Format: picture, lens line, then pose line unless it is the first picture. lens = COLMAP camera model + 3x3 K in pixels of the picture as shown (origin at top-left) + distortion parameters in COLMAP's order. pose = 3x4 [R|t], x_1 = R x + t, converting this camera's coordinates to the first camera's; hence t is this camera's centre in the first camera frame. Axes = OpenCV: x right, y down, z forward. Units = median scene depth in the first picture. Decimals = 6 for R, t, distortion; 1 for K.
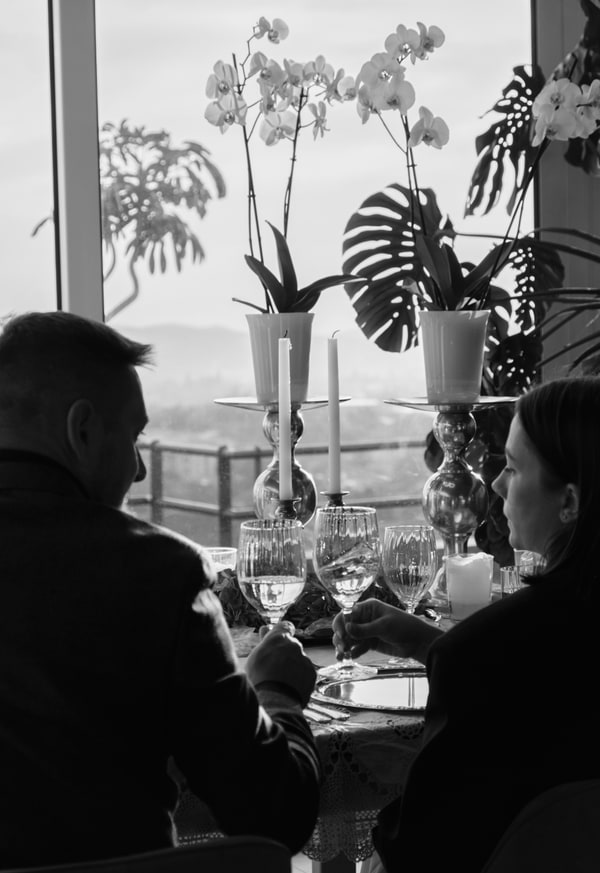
lens RADIAL K [[2061.1, 0, 299.9], [0, 2061.1, 439.5], [0, 0, 1]] dist [0.066221, 0.000000]
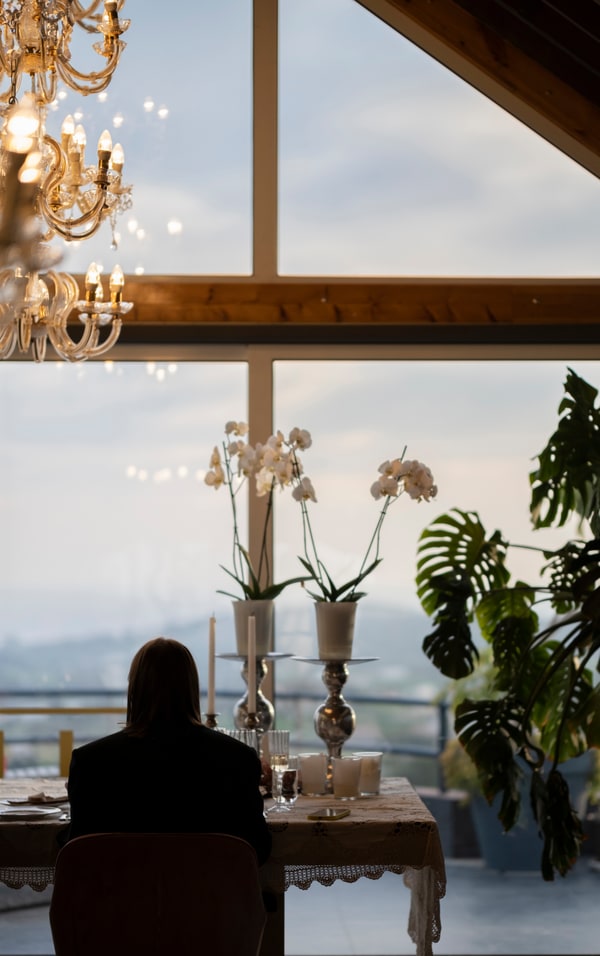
lens RADIAL K [[2439.5, 0, 315.3], [0, 2439.5, 515.6], [0, 0, 1]] dist [0.092711, 0.000000]
pose [[0.908932, 0.009396, -0.416839, 0.723877], [-0.042535, 0.996620, -0.070284, 0.003719], [0.414770, 0.081613, 0.906259, -0.617800]]
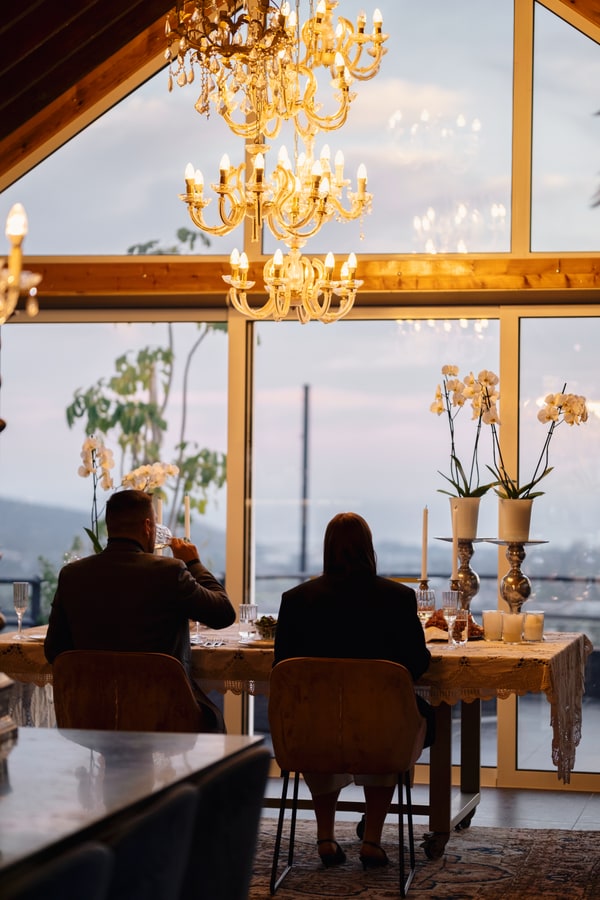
lens RADIAL K [[2112.0, 0, 306.9], [0, 2112.0, 442.8], [0, 0, 1]] dist [0.057573, 0.000000]
pose [[0.776026, 0.016897, -0.630475, 1.106107], [-0.065466, 0.996399, -0.053875, 0.010157], [0.627295, 0.083083, 0.774338, -0.725567]]
